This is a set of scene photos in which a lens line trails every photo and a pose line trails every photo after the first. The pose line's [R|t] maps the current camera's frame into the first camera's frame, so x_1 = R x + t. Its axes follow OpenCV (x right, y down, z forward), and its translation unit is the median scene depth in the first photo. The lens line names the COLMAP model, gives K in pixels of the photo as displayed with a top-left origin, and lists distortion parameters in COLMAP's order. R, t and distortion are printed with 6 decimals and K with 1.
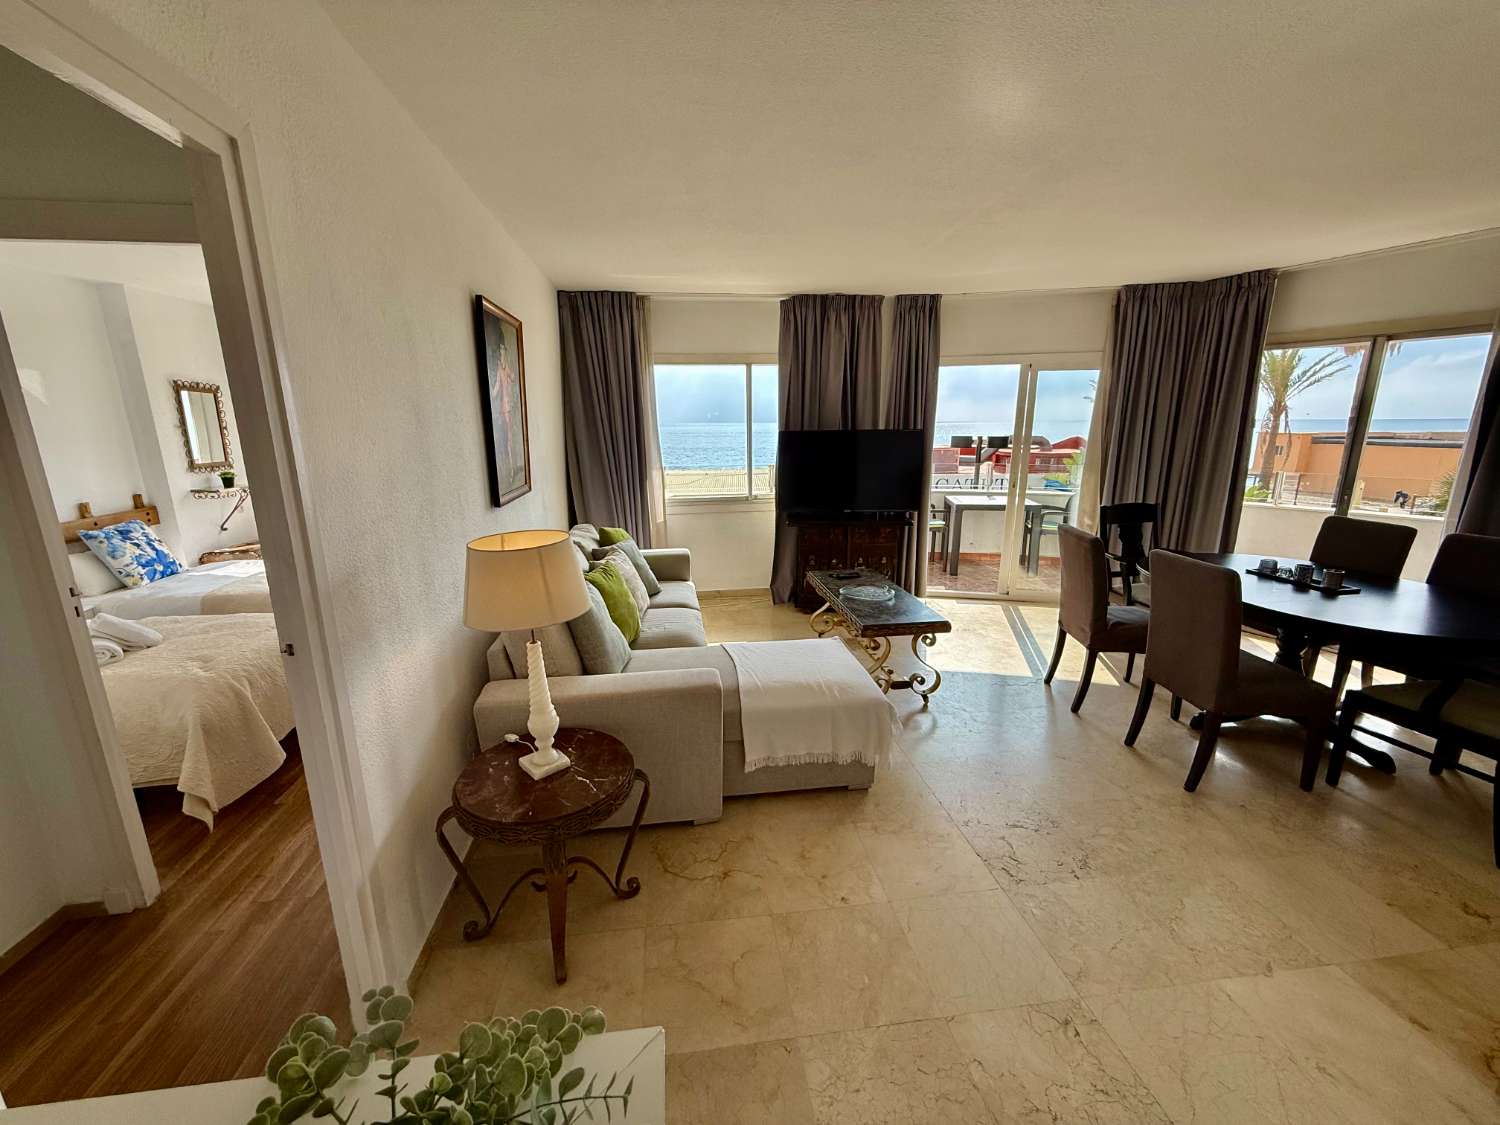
lens RADIAL K [[595.8, 0, 743.8], [0, 595.8, 562.1], [0, 0, 1]] dist [0.004252, -0.000967]
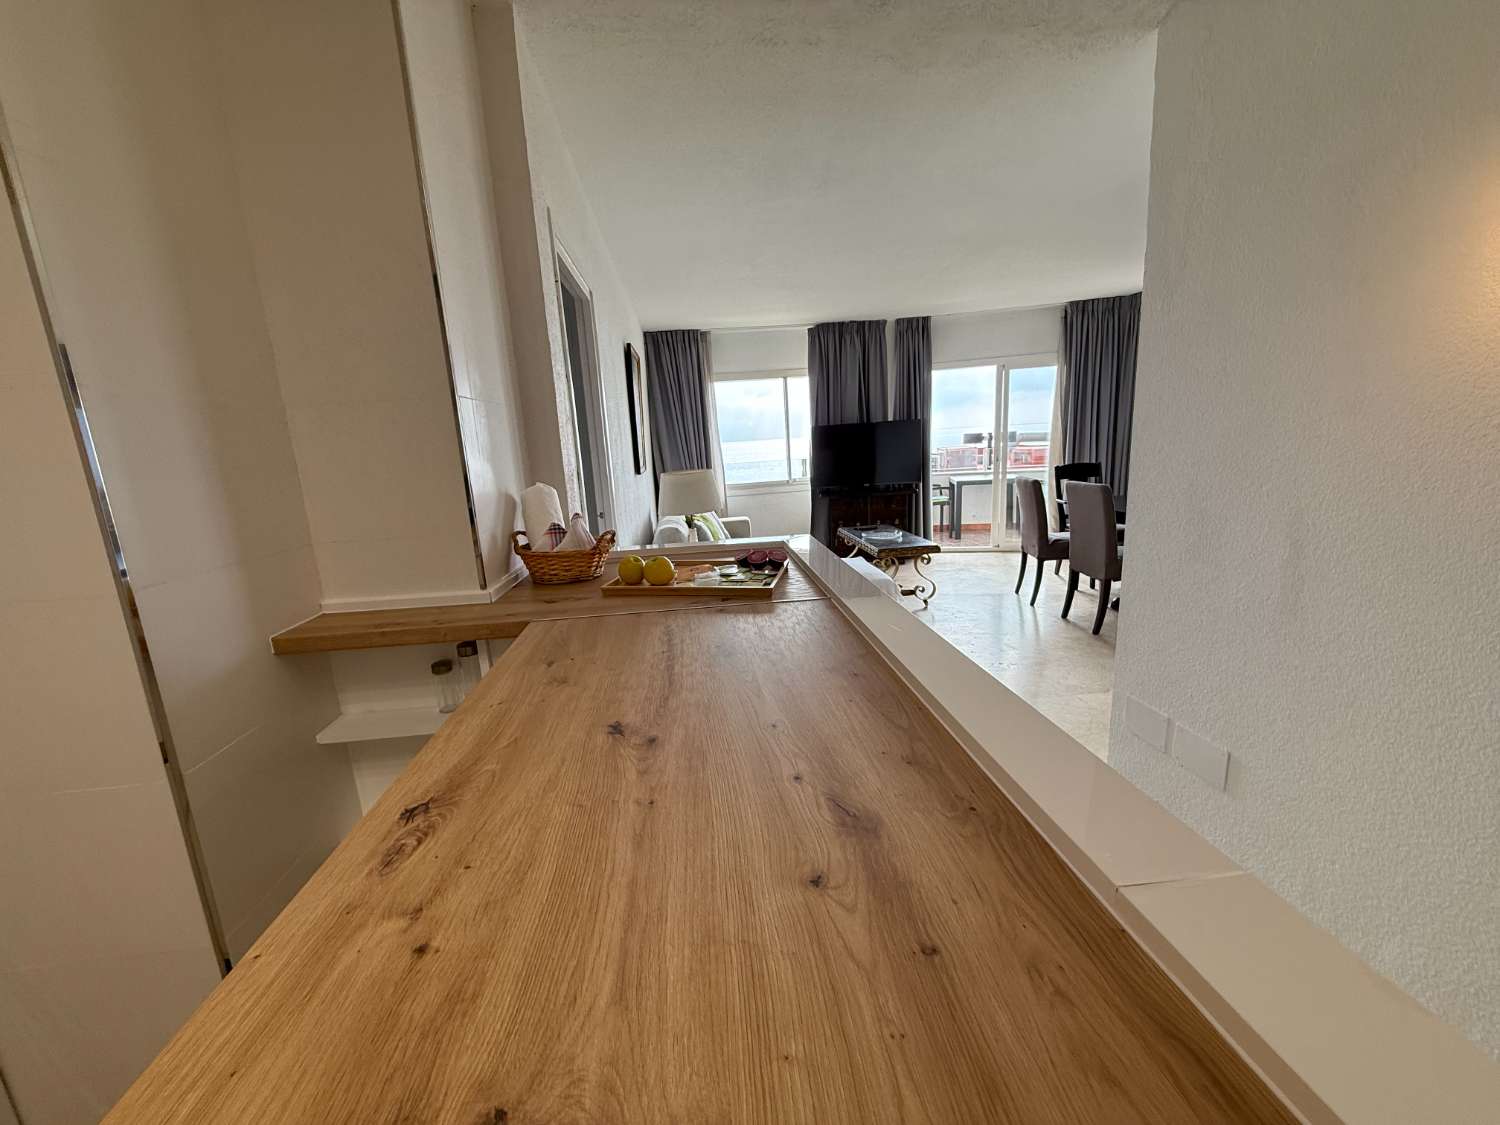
lens RADIAL K [[595.8, 0, 741.5], [0, 595.8, 562.3], [0, 0, 1]] dist [0.004252, -0.000967]
pose [[0.997822, -0.043521, -0.049576, -0.050097], [0.042155, 0.998711, -0.028281, 0.131077], [0.050743, 0.026130, 0.998370, -0.373342]]
